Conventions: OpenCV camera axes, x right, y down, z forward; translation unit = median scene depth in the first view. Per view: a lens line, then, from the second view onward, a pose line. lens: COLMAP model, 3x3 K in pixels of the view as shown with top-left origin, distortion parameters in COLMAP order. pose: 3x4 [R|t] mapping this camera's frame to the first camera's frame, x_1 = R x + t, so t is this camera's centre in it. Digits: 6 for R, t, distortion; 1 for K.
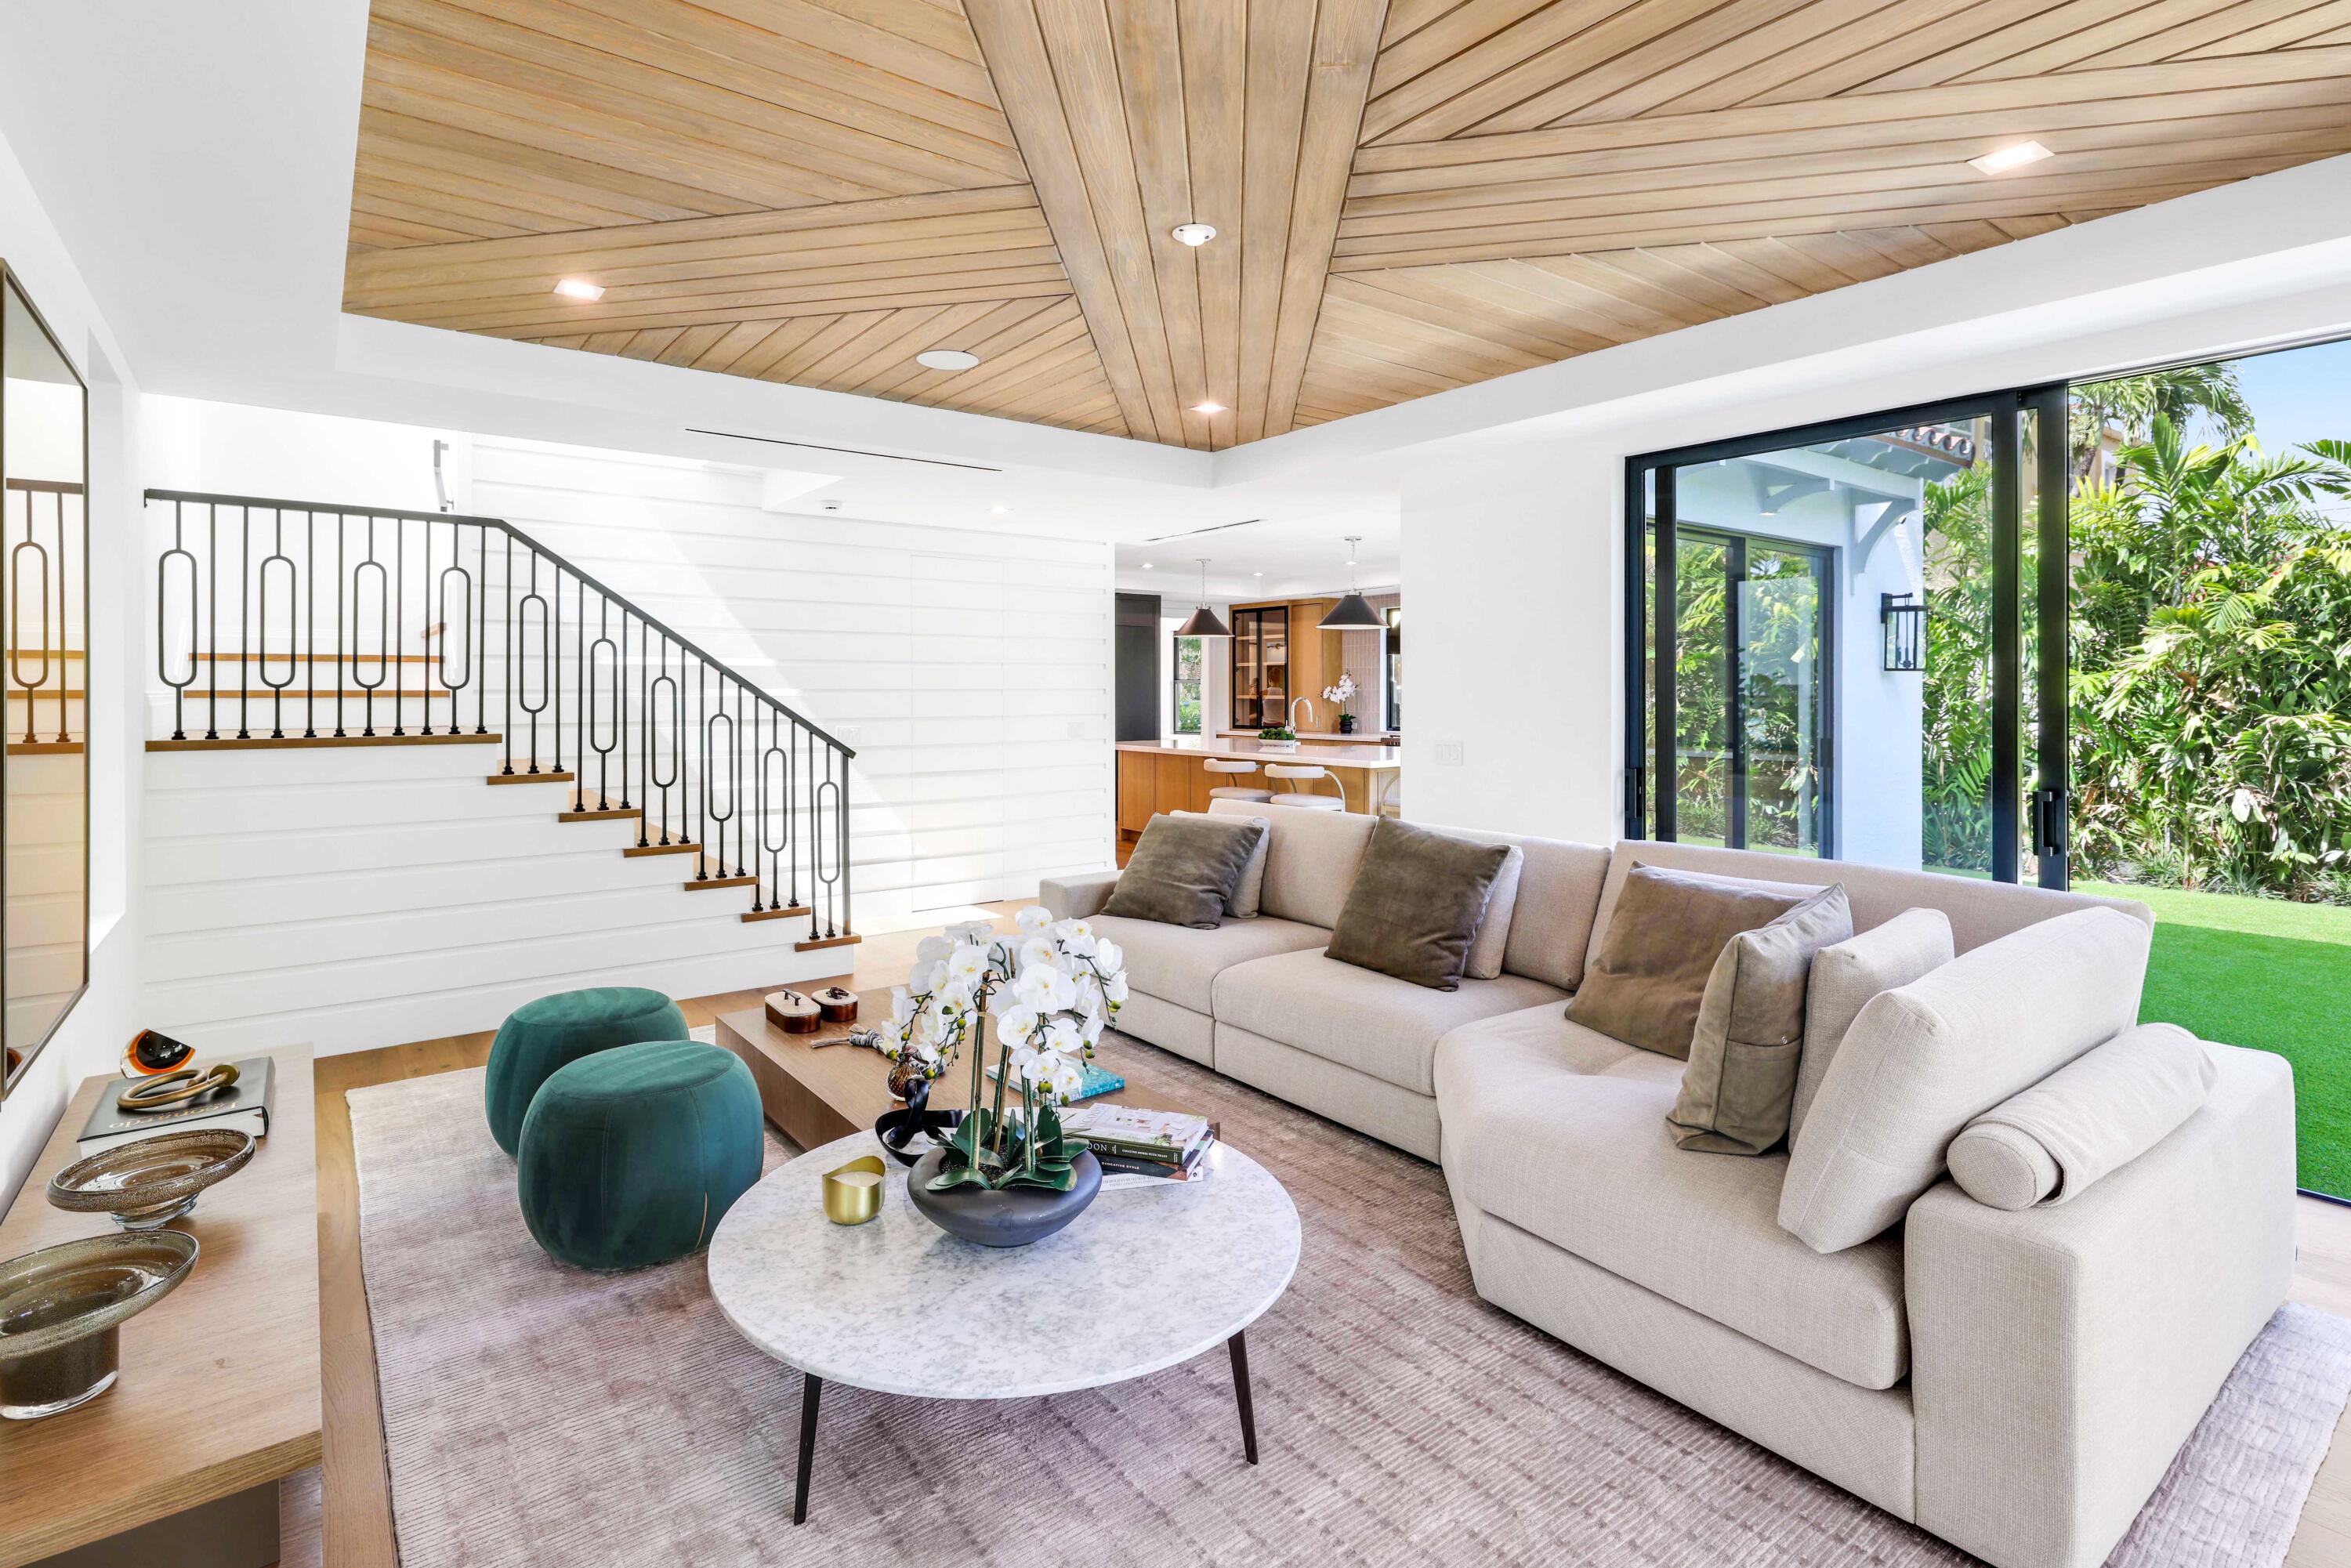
lens RADIAL K [[1119.2, 0, 1162.7], [0, 1119.2, 690.1], [0, 0, 1]] dist [0.000008, 0.000073]
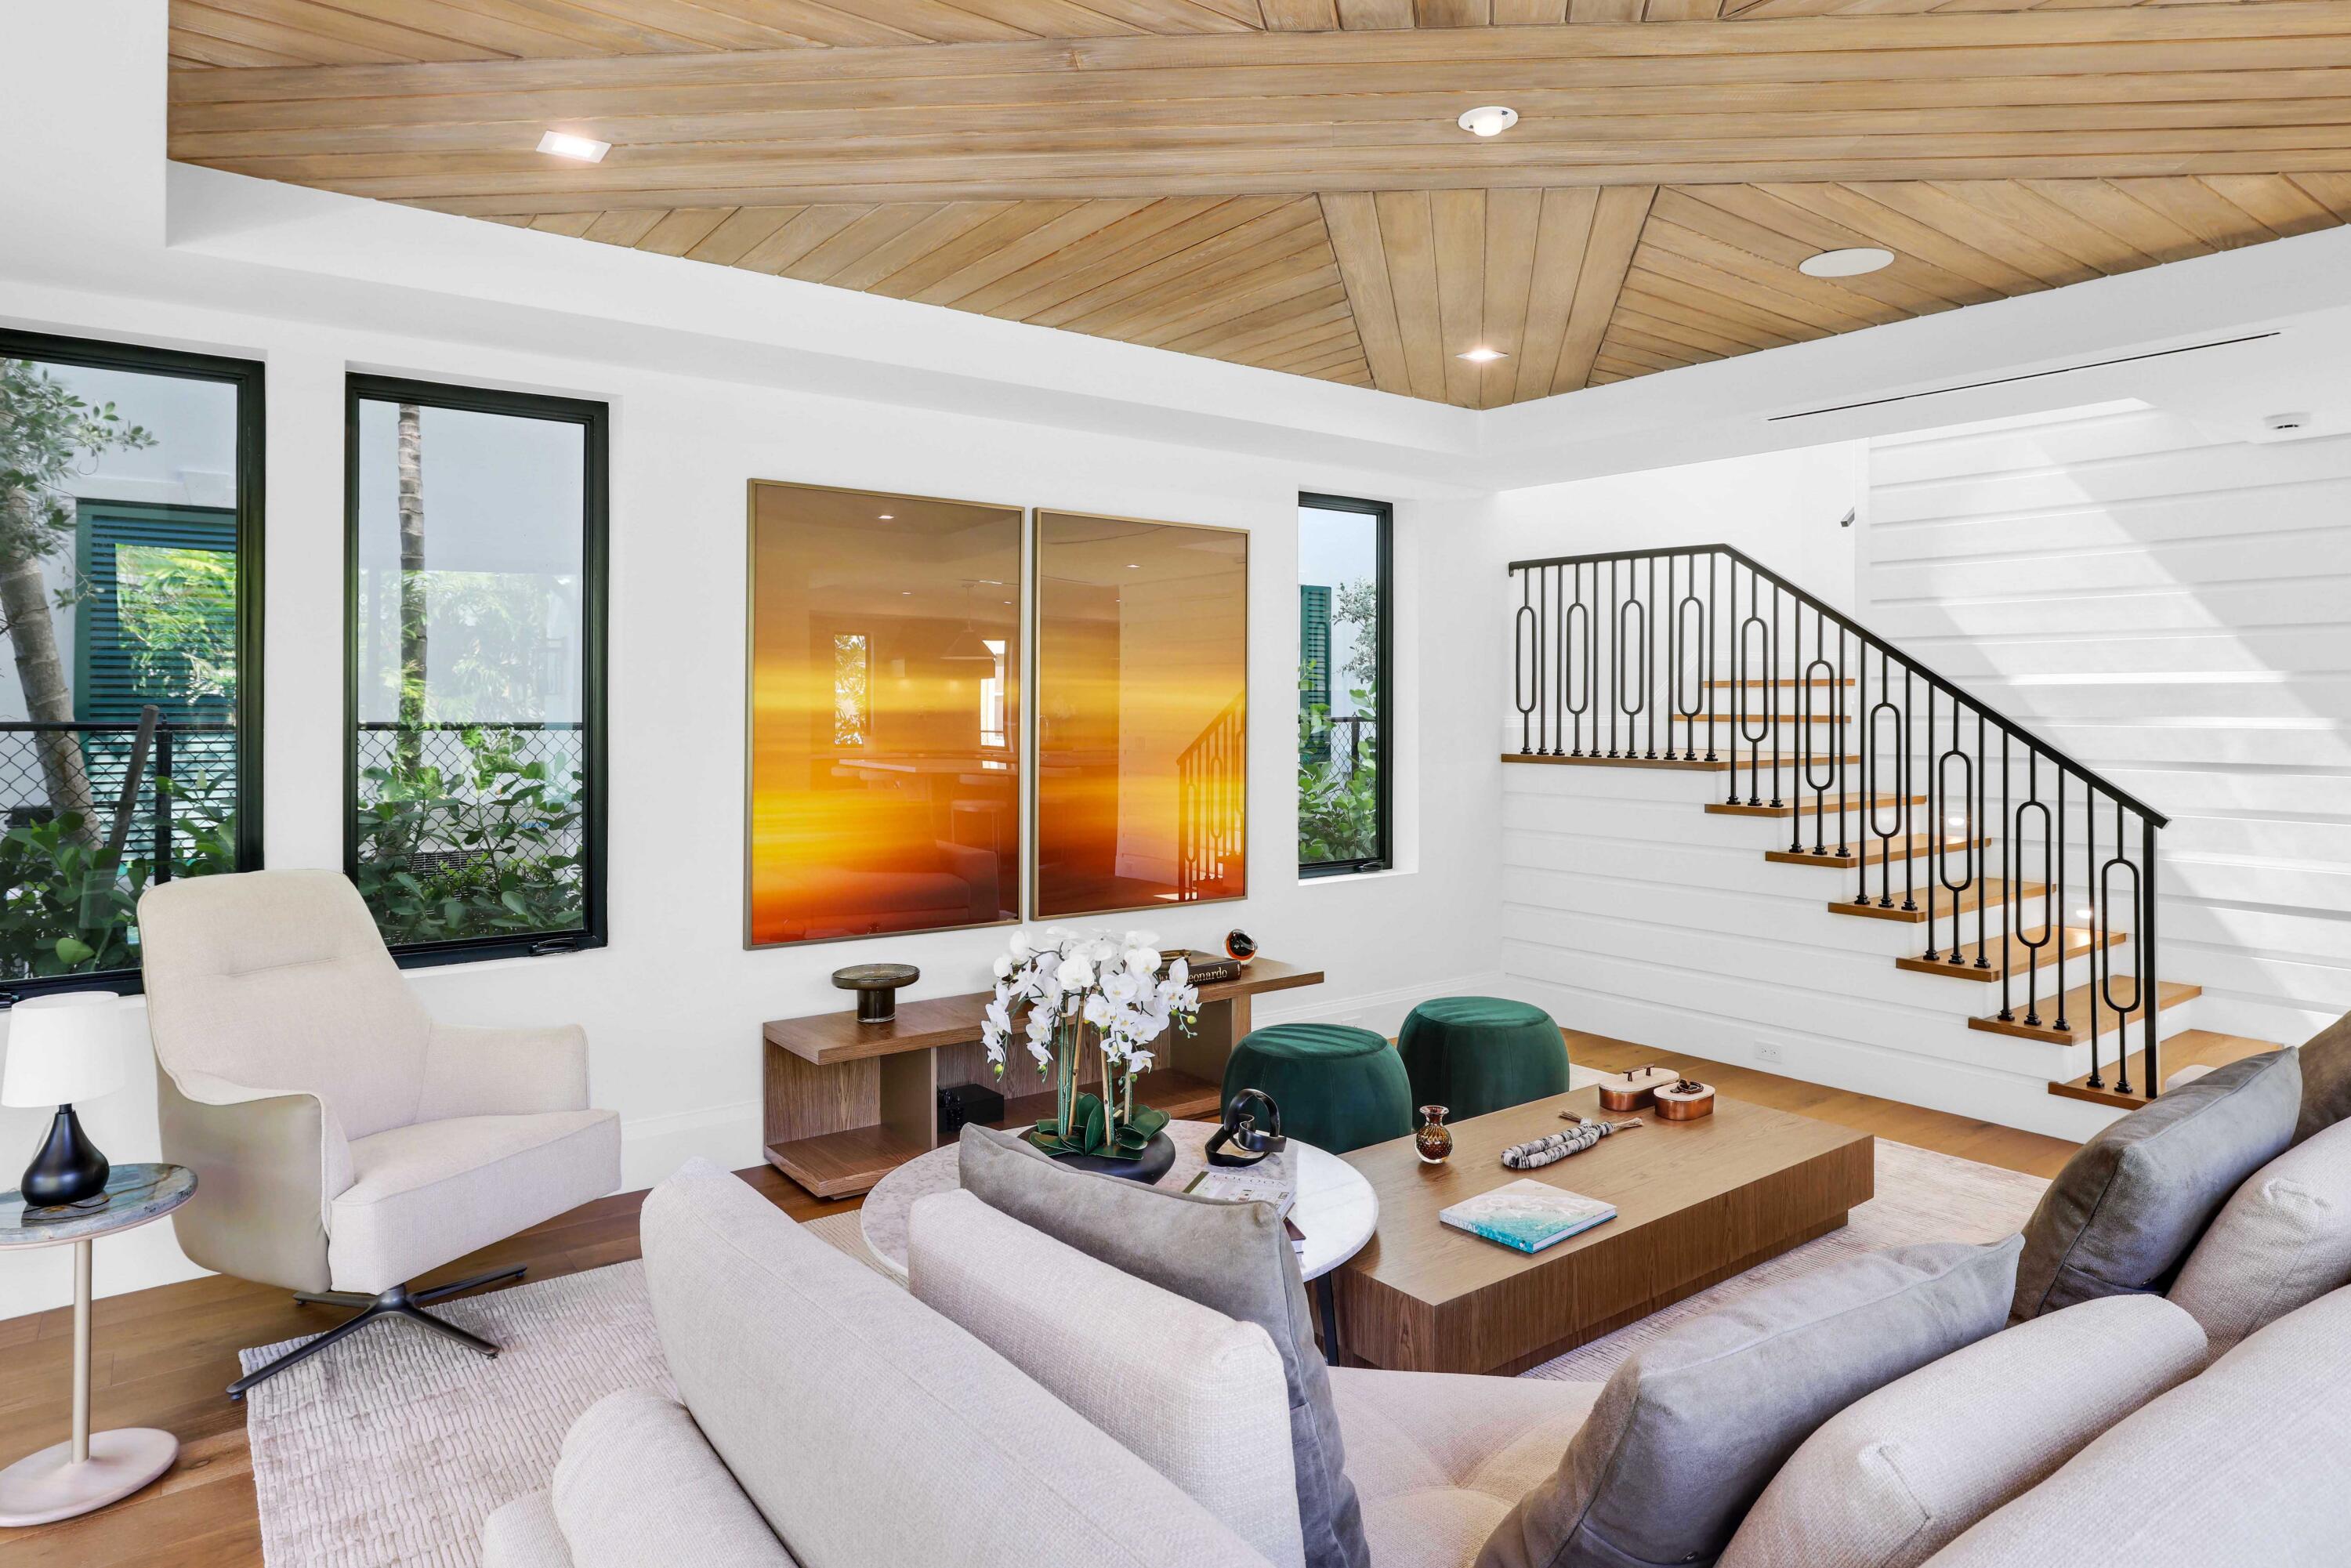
lens RADIAL K [[1386.7, 0, 1171.8], [0, 1386.7, 700.5], [0, 0, 1]] dist [-0.001466, -0.000532]
pose [[0.004725, -0.002097, -0.999987, 0.683472], [-0.001952, 0.999996, -0.002107, -0.012282], [0.999987, 0.001962, 0.004721, 0.558547]]
